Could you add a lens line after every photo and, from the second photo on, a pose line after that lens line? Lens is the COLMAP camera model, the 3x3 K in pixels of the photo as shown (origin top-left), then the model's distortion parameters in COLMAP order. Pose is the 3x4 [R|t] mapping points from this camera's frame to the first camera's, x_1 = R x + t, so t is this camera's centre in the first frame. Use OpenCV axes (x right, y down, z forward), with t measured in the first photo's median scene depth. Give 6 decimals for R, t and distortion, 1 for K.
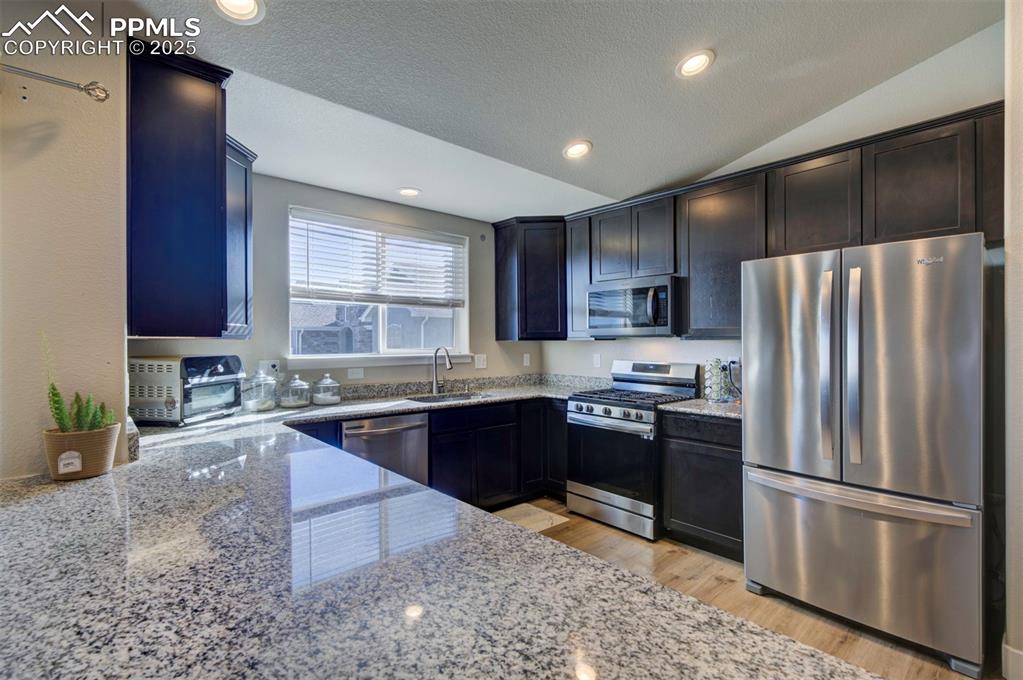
lens RADIAL K [[471.1, 0, 500.0], [0, 471.1, 339.2], [0, 0, 1]] dist [0.006220, 0.000941]
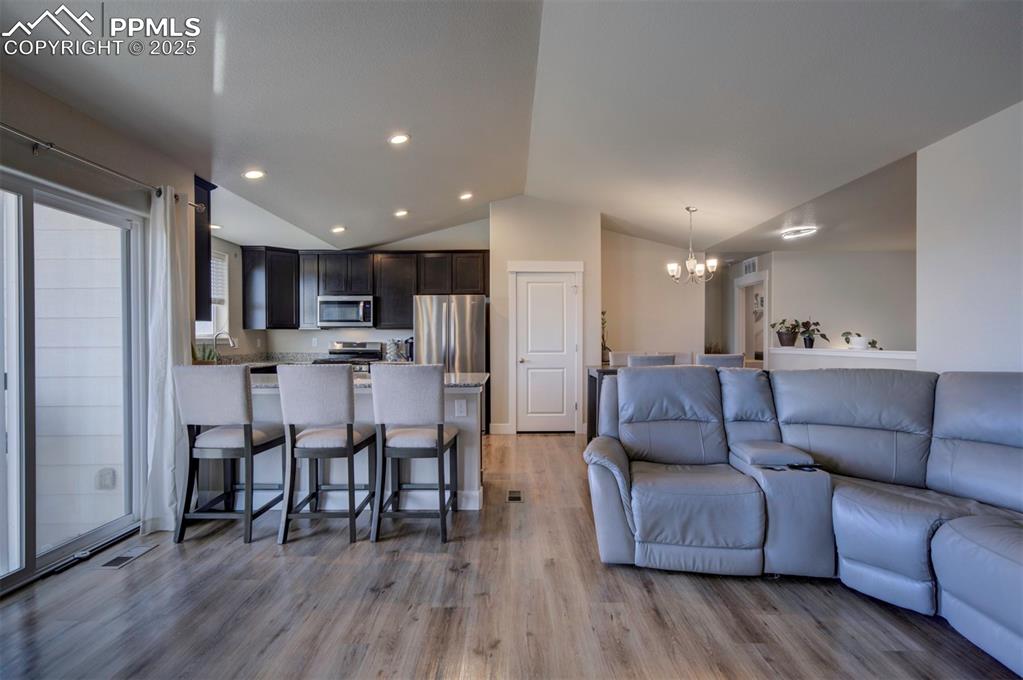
lens RADIAL K [[471.1, 0, 513.4], [0, 471.1, 332.1], [0, 0, 1]] dist [0.006220, 0.000941]
pose [[0.657340, 0.010306, 0.753523, -0.727660], [-0.002548, 0.999931, -0.011453, 0.034847], [-0.753590, 0.005608, 0.657321, -0.720389]]
